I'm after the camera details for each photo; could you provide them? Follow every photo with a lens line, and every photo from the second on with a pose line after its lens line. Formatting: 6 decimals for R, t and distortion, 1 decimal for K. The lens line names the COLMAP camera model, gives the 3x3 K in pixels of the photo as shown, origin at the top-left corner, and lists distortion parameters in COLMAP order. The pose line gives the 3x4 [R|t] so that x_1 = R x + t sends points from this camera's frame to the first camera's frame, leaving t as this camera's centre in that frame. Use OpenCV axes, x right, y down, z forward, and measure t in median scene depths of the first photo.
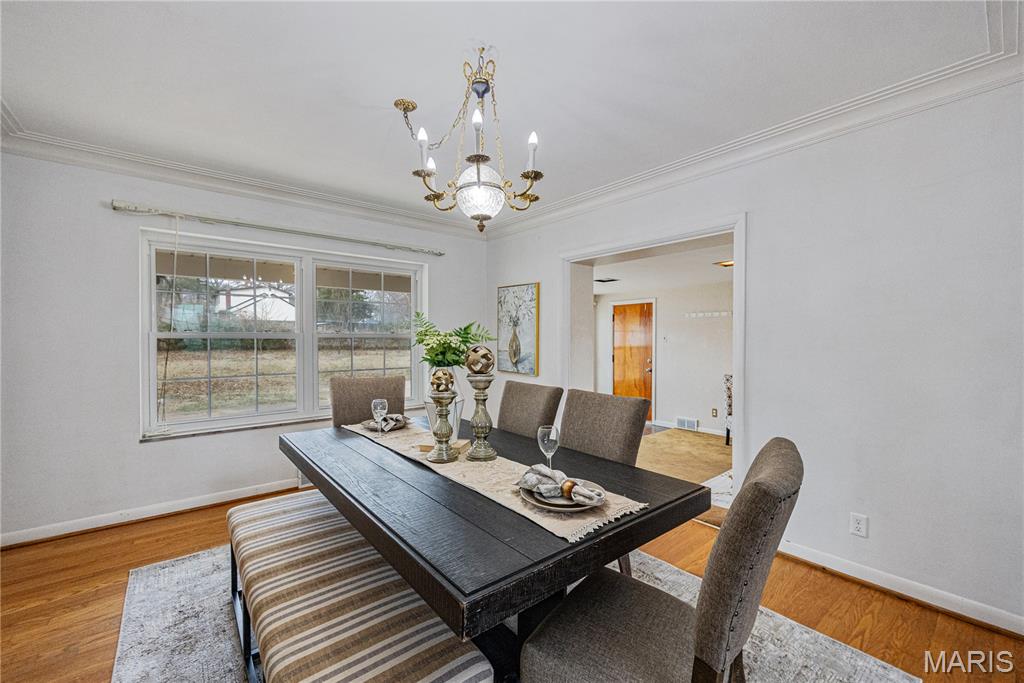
lens RADIAL K [[412.2, 0, 508.7], [0, 412.2, 345.1], [0, 0, 1]] dist [0.009378, -0.000146]
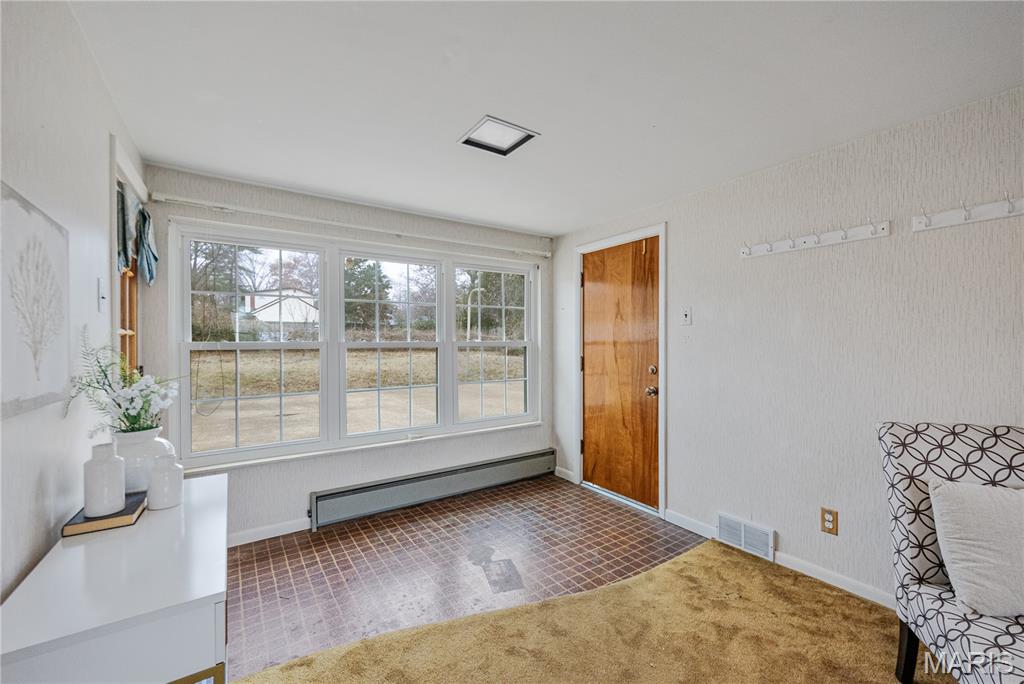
lens RADIAL K [[412.2, 0, 515.2], [0, 412.2, 345.7], [0, 0, 1]] dist [0.009378, -0.000146]
pose [[0.997079, -0.003850, -0.076280, 0.213354], [0.003695, 0.999991, -0.002168, 0.012565], [0.076287, 0.001880, 0.997084, 0.514202]]
